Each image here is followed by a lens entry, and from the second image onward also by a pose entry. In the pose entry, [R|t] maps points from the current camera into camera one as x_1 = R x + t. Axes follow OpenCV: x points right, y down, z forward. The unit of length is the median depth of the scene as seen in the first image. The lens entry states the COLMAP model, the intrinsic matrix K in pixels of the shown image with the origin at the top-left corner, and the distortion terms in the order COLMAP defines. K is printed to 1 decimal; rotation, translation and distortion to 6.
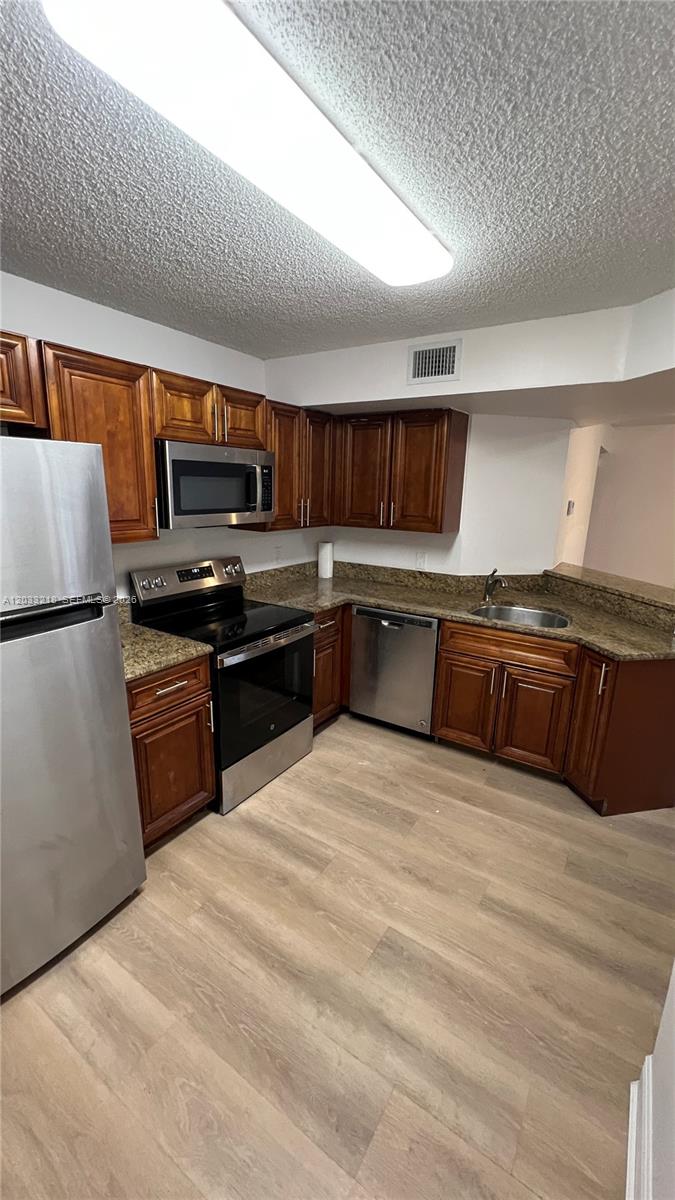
lens RADIAL K [[479.0, 0, 330.9], [0, 479.0, 598.6], [0, 0, 1]] dist [-0.003865, -0.000055]
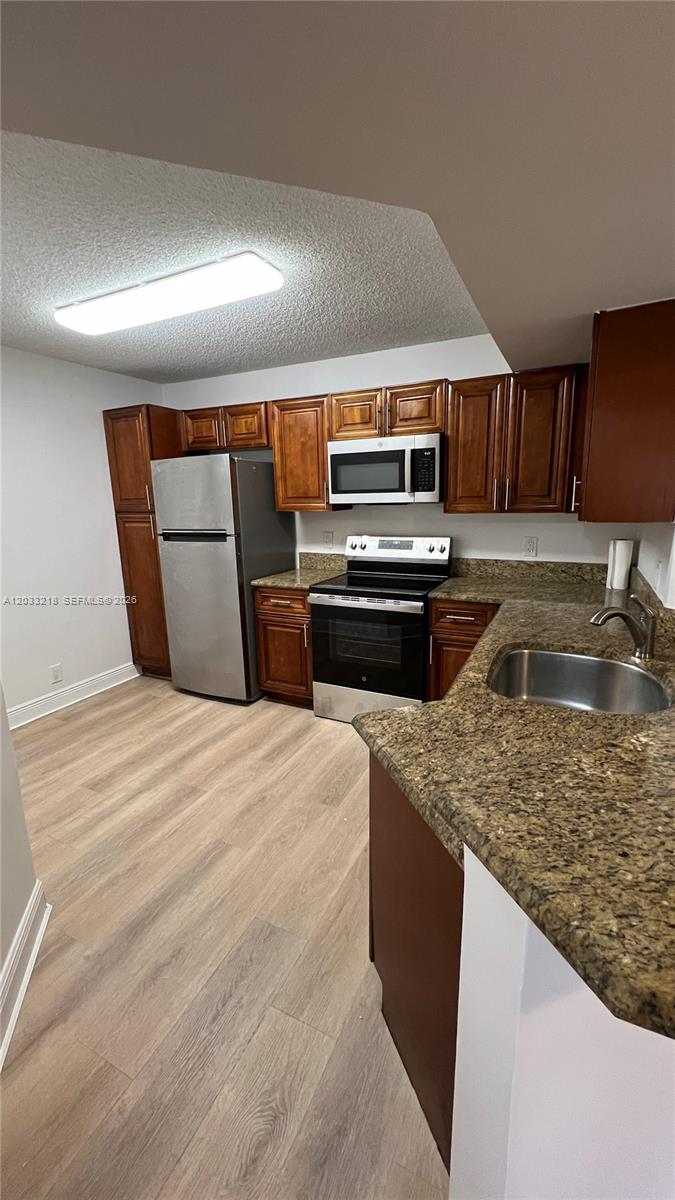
lens RADIAL K [[479.0, 0, 339.0], [0, 479.0, 599.9], [0, 0, 1]] dist [-0.003865, -0.000055]
pose [[0.127500, 0.188939, -0.973676, 1.196282], [-0.204146, 0.965668, 0.160653, -0.110280], [0.970602, 0.178289, 0.161694, 0.905950]]
